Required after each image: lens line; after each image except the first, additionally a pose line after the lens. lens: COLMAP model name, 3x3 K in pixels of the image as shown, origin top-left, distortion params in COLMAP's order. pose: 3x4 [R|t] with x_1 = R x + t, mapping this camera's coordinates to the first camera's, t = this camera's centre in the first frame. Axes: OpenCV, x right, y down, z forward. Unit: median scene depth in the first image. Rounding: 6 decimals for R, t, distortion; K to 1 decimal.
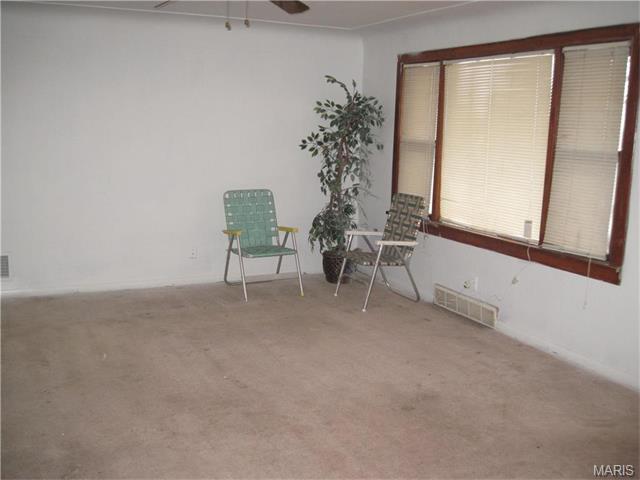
lens RADIAL K [[667.8, 0, 320.0], [0, 667.8, 240.0], [0, 0, 1]] dist [-0.171336, 0.138249]
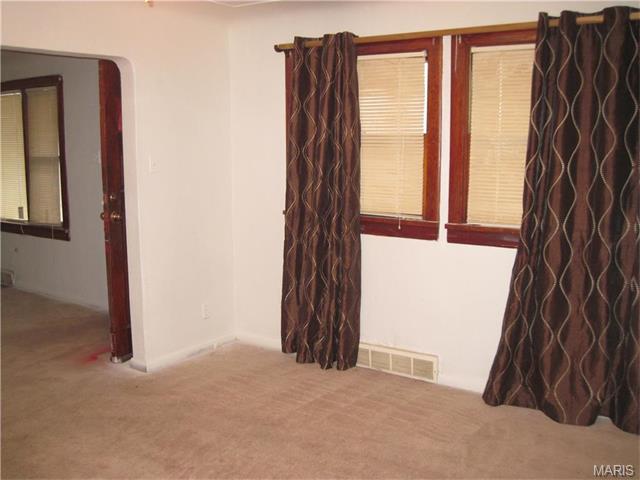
lens RADIAL K [[667.8, 0, 320.0], [0, 667.8, 240.0], [0, 0, 1]] dist [-0.171336, 0.138249]
pose [[0.872253, -0.095875, 0.479565, 0.157762], [0.105046, 0.994437, 0.007746, 0.079142], [-0.477640, 0.043620, 0.877472, -0.443944]]
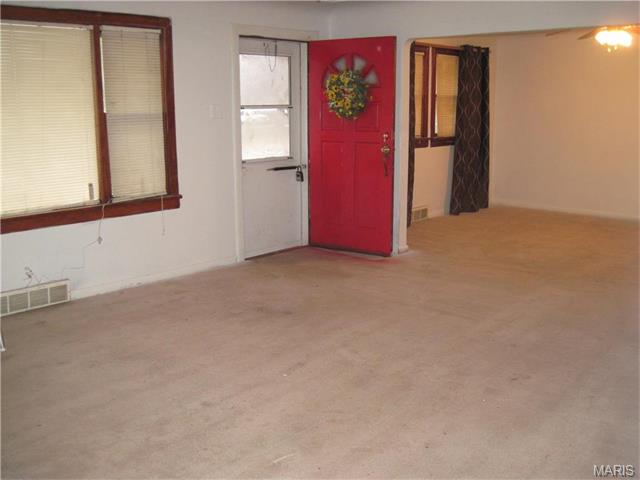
lens RADIAL K [[667.8, 0, 320.0], [0, 667.8, 240.0], [0, 0, 1]] dist [-0.171336, 0.138249]
pose [[-0.361770, -0.219283, 0.906111, -0.633718], [0.148605, 0.945952, 0.288256, -0.153190], [-0.920347, 0.238936, -0.309631, 0.789308]]
